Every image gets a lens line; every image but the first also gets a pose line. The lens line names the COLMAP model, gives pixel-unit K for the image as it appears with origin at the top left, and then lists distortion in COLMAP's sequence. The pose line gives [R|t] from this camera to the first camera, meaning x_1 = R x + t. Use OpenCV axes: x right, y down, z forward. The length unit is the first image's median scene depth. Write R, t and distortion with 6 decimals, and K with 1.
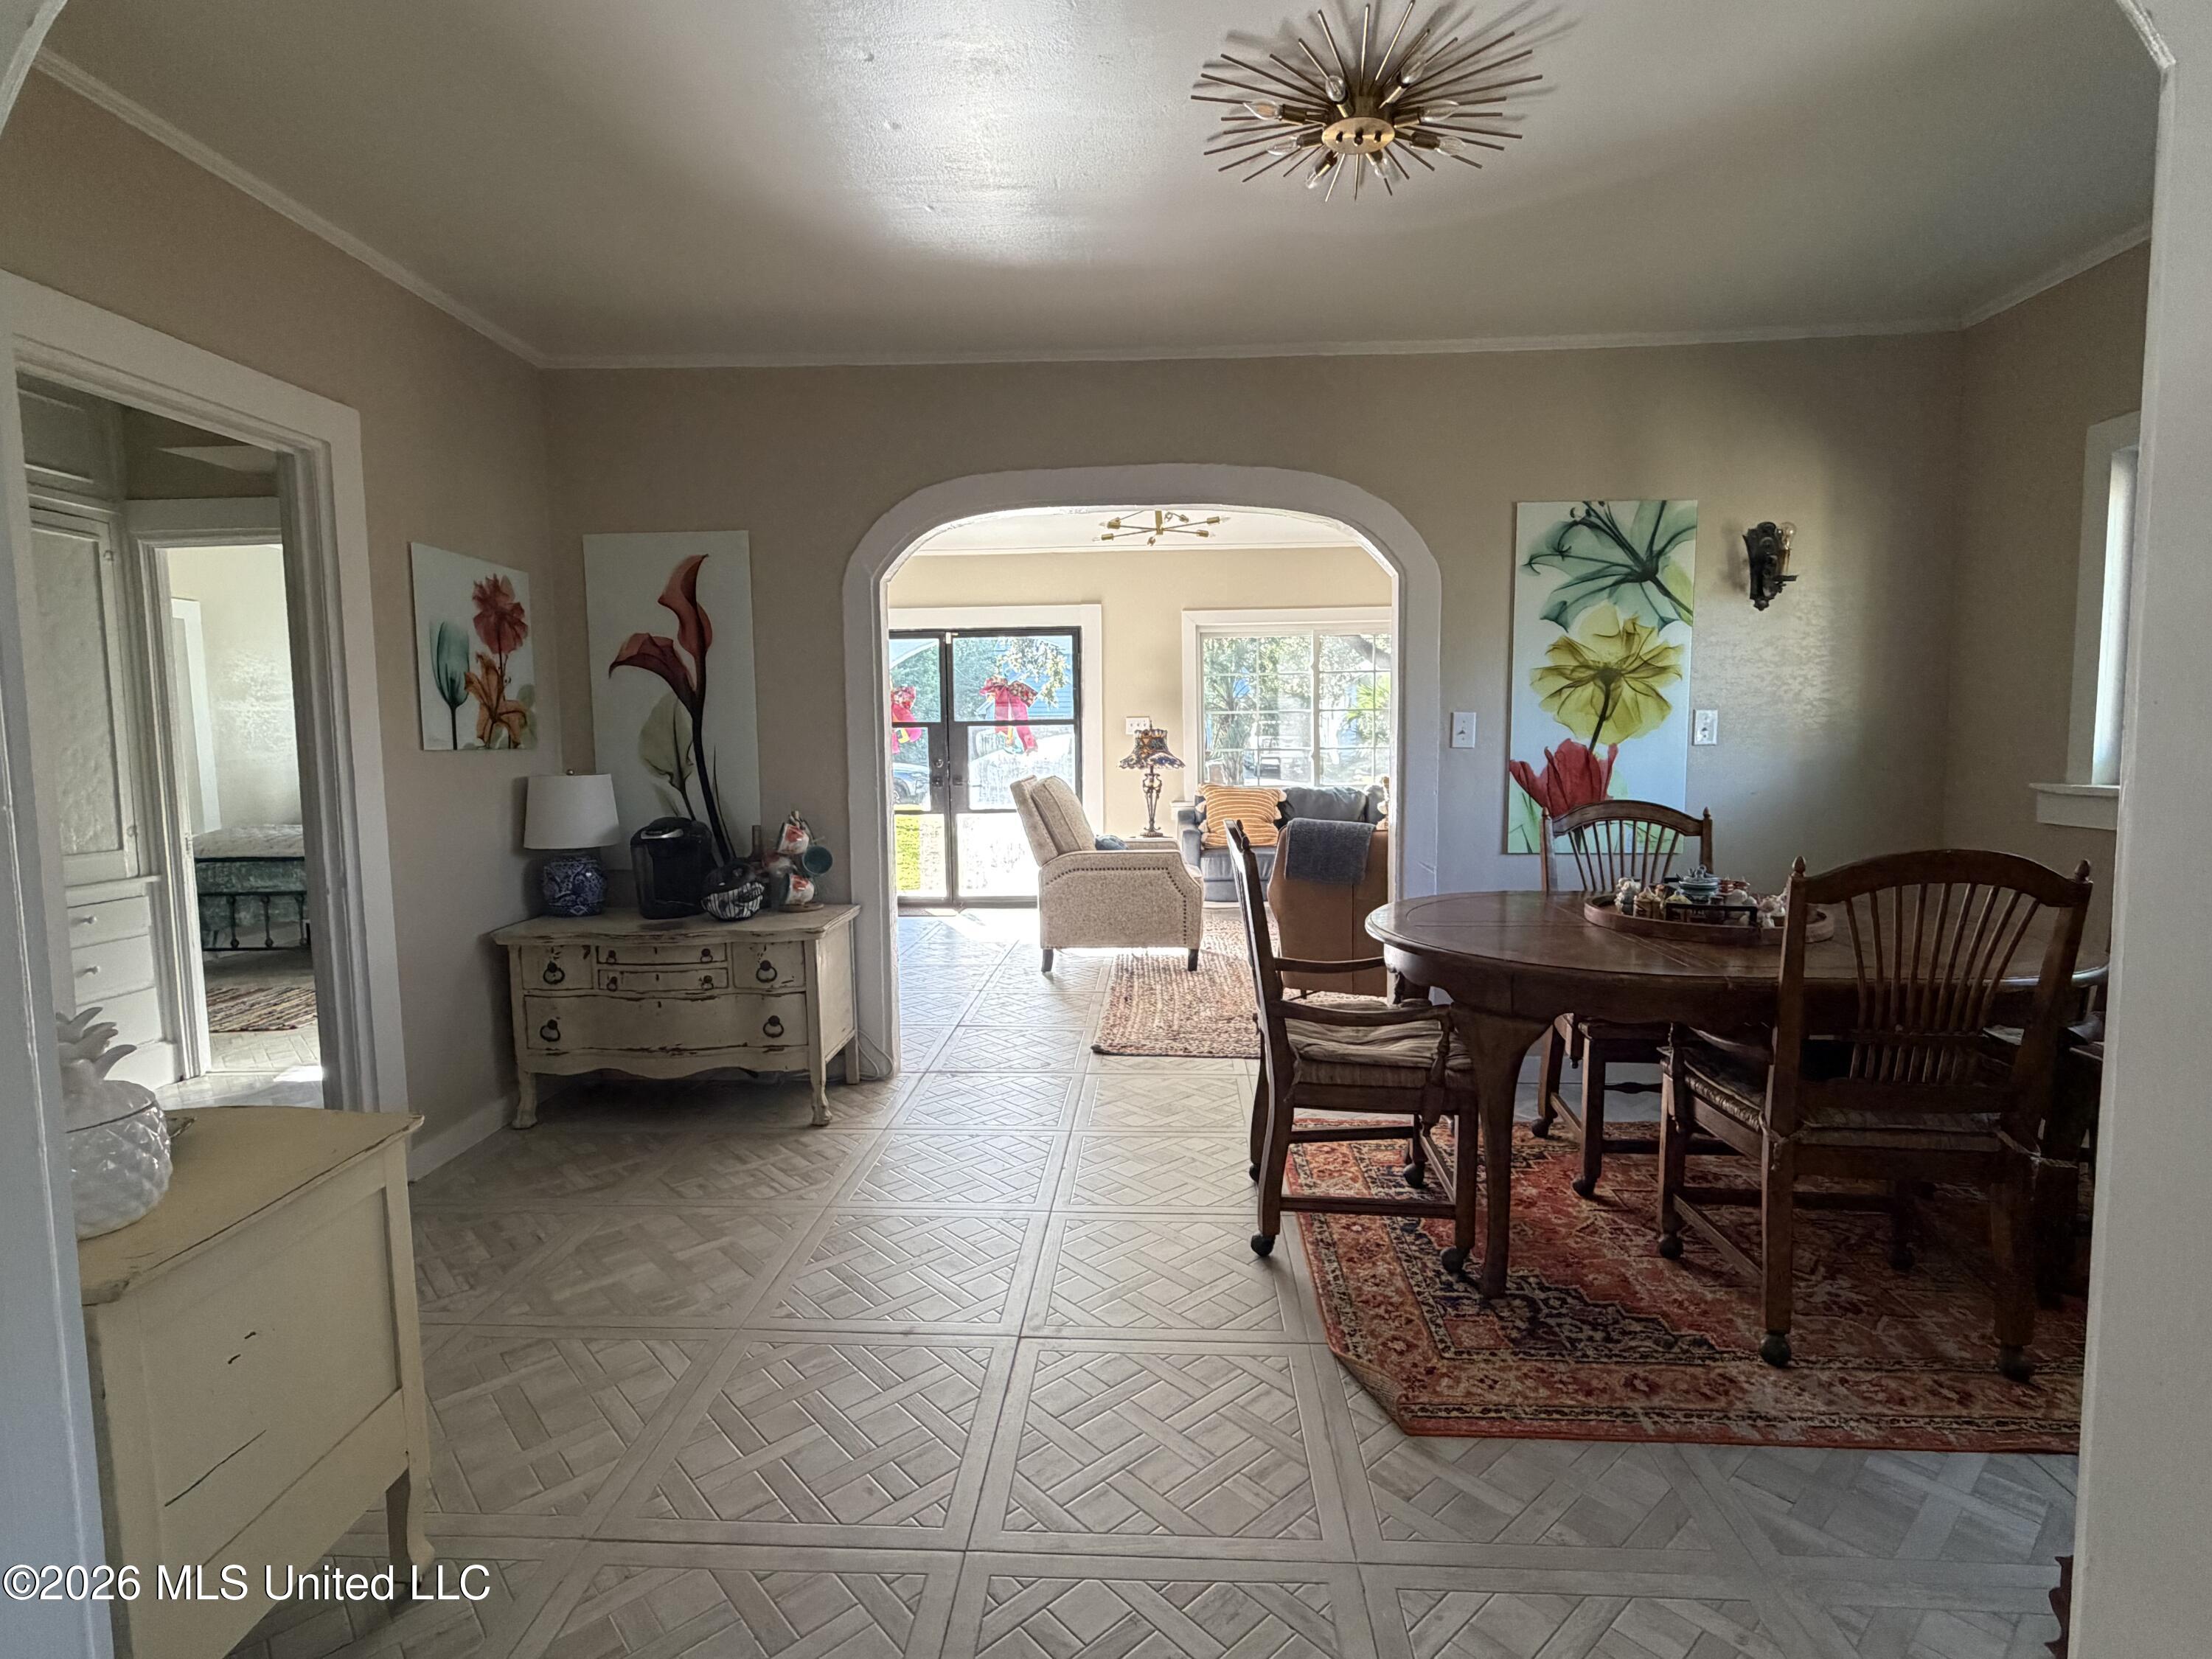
lens RADIAL K [[1102.1, 0, 1107.1], [0, 1102.1, 830.9], [0, 0, 1]] dist [0.000070, 0.001130]
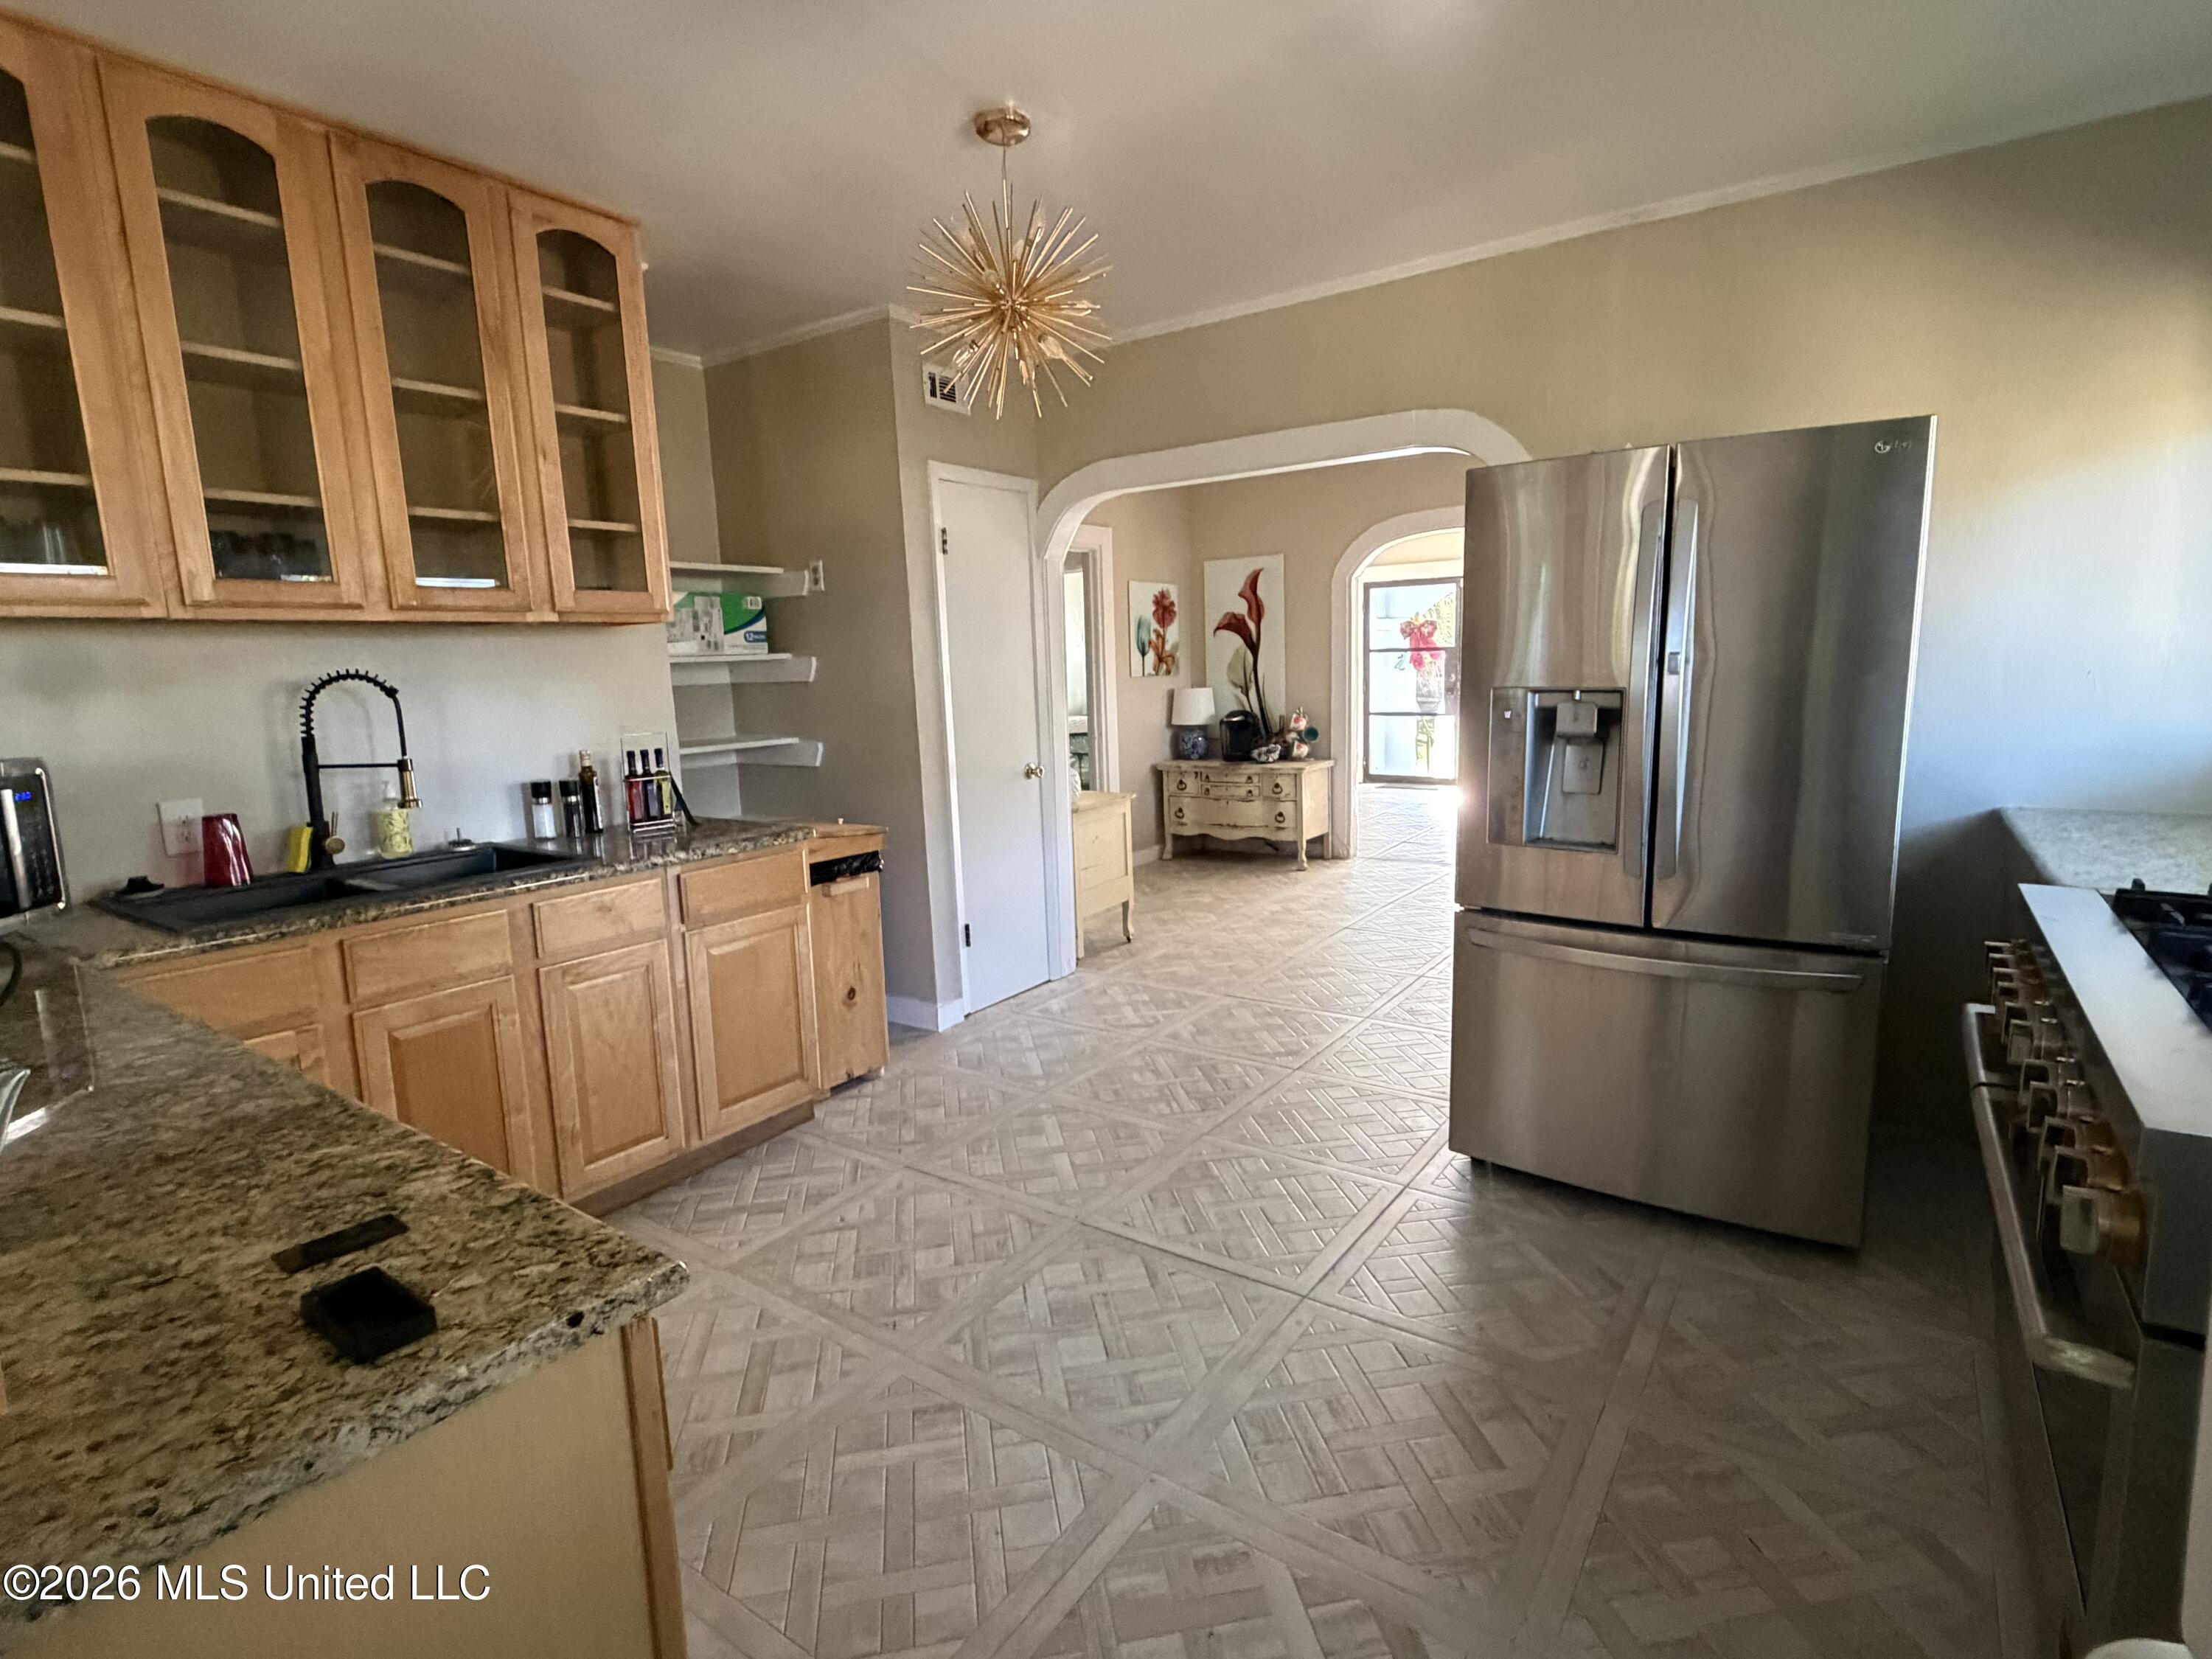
lens RADIAL K [[1102.1, 0, 1113.6], [0, 1102.1, 831.1], [0, 0, 1]] dist [0.000070, 0.001130]
pose [[0.850778, 0.068296, -0.521068, 0.433484], [-0.025962, 0.995771, 0.088126, 0.034494], [0.524883, -0.061448, 0.848953, -0.758281]]
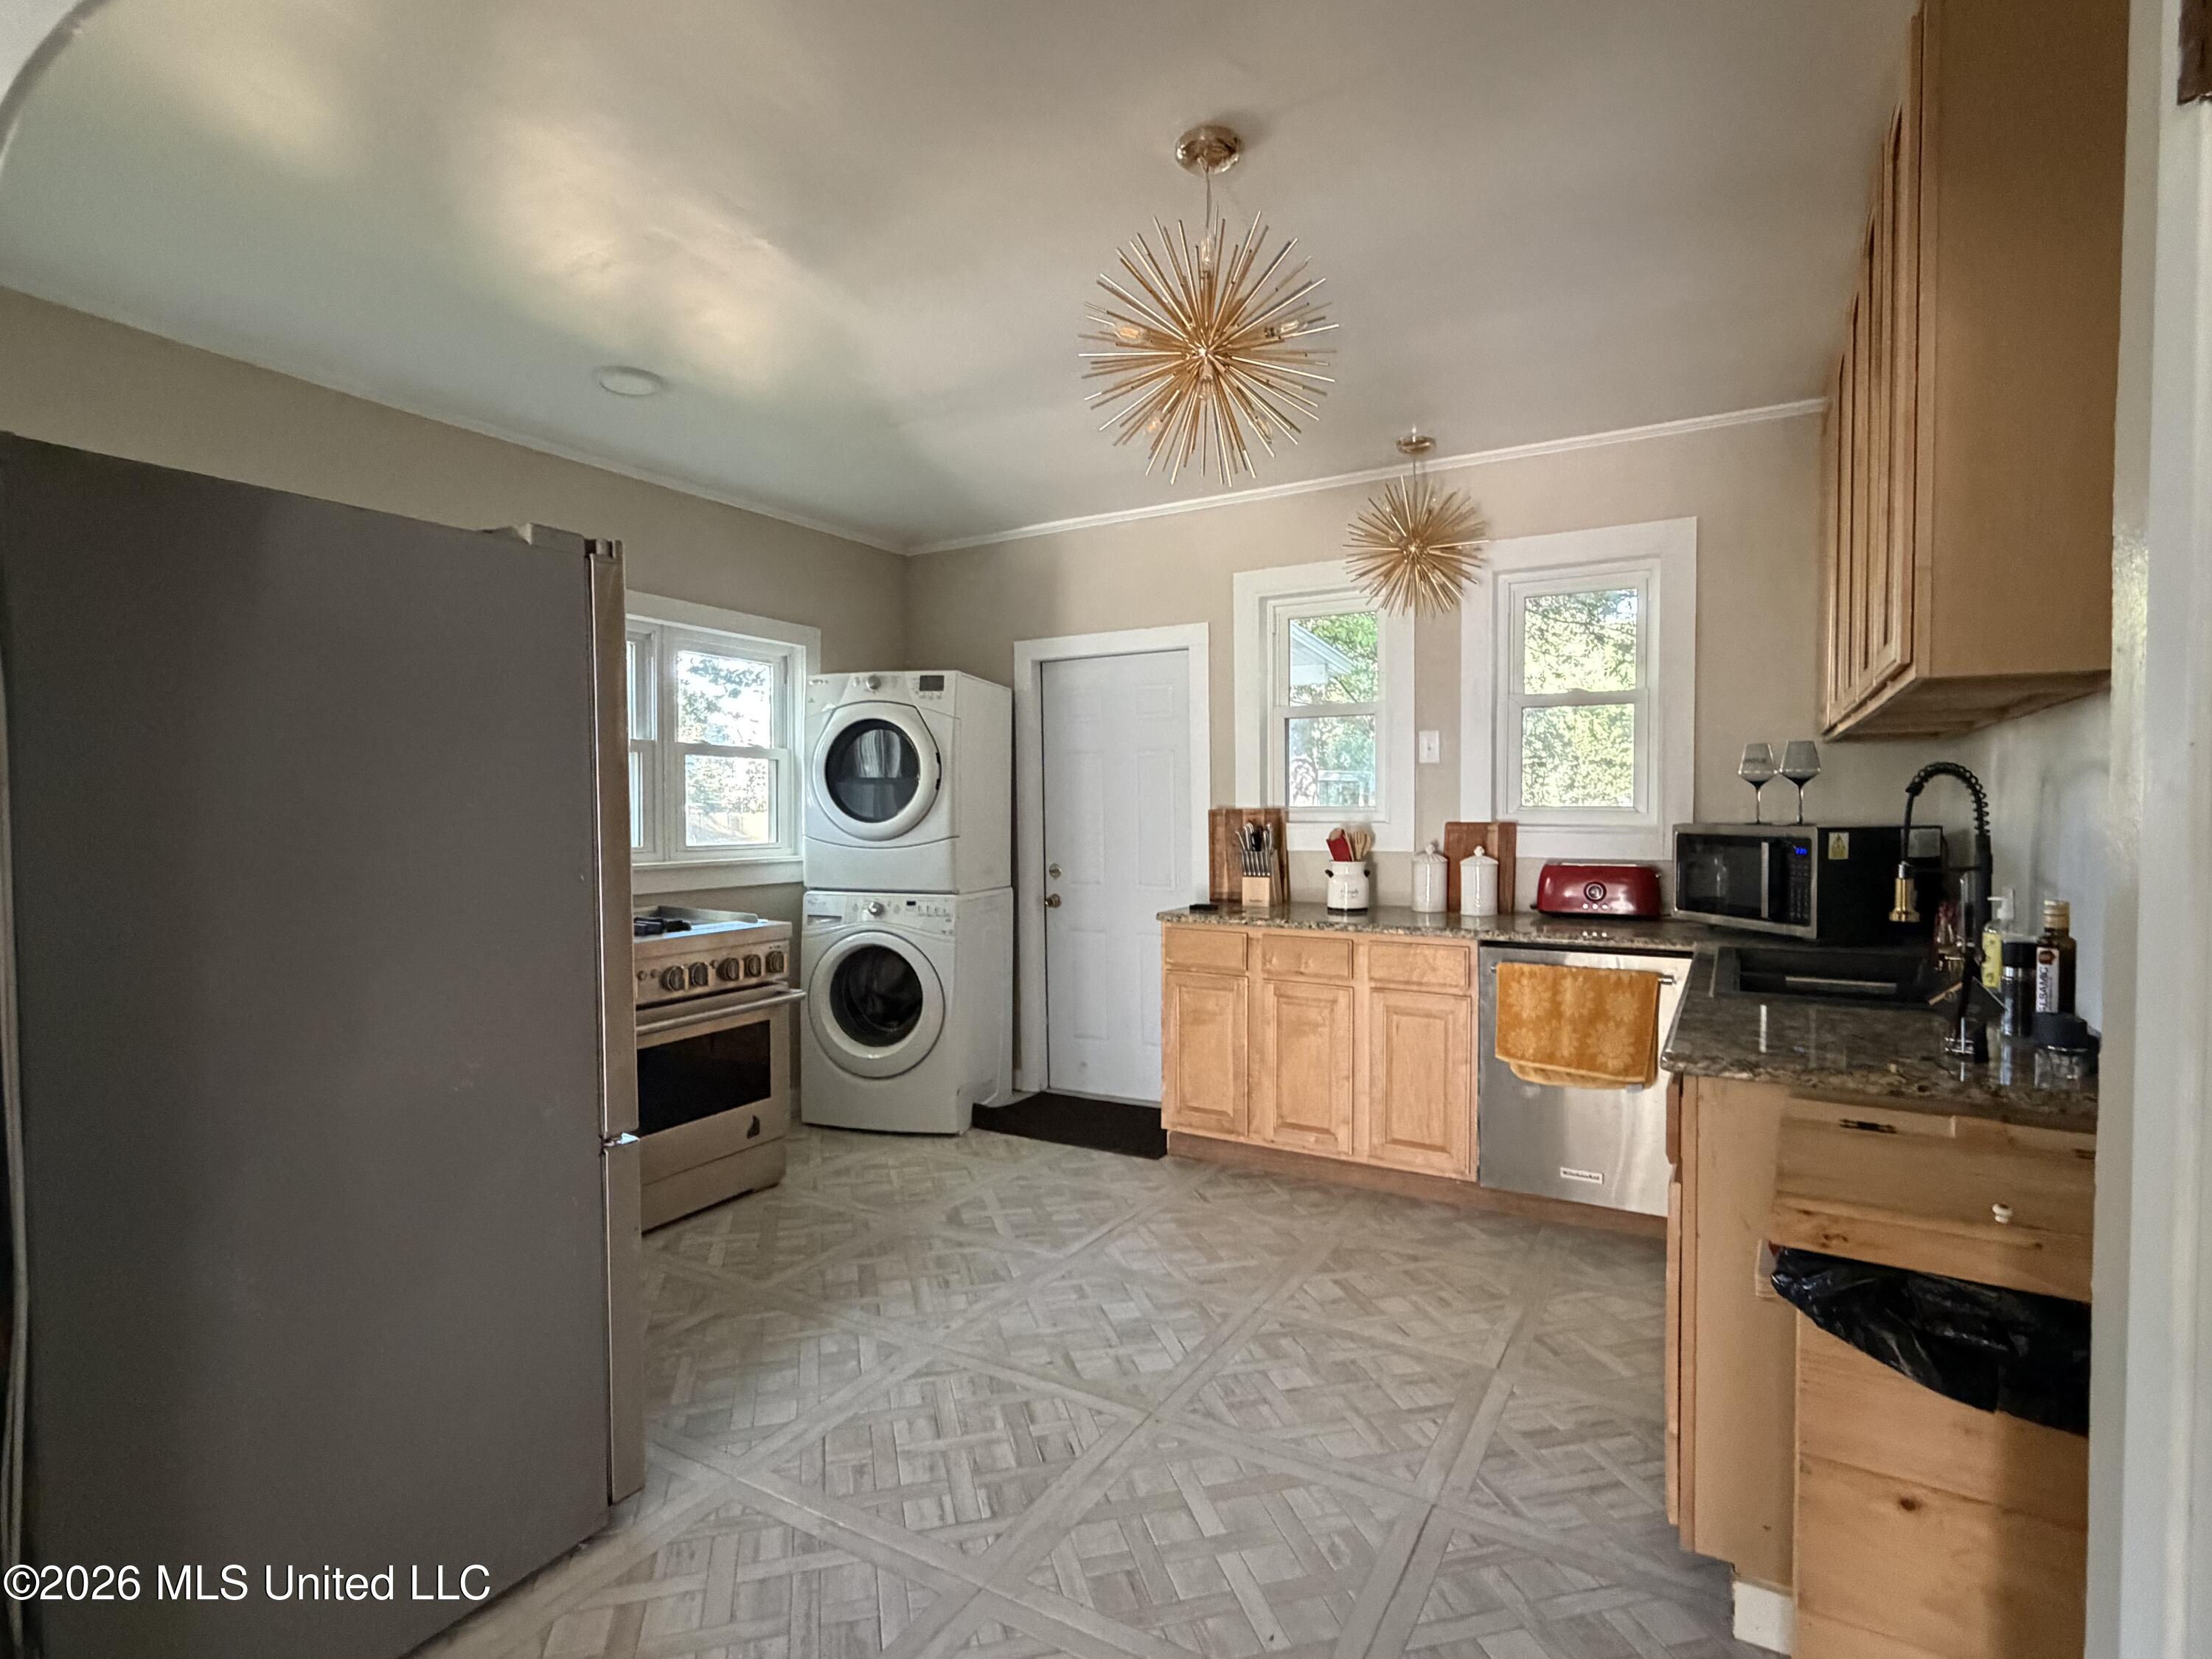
lens RADIAL K [[1102.1, 0, 1105.6], [0, 1102.1, 835.5], [0, 0, 1]] dist [0.000070, 0.001130]
pose [[-0.888724, 0.003519, 0.458429, -0.197990], [0.054554, 0.993677, 0.098133, -0.038249], [-0.455185, 0.112223, -0.883297, 0.337546]]
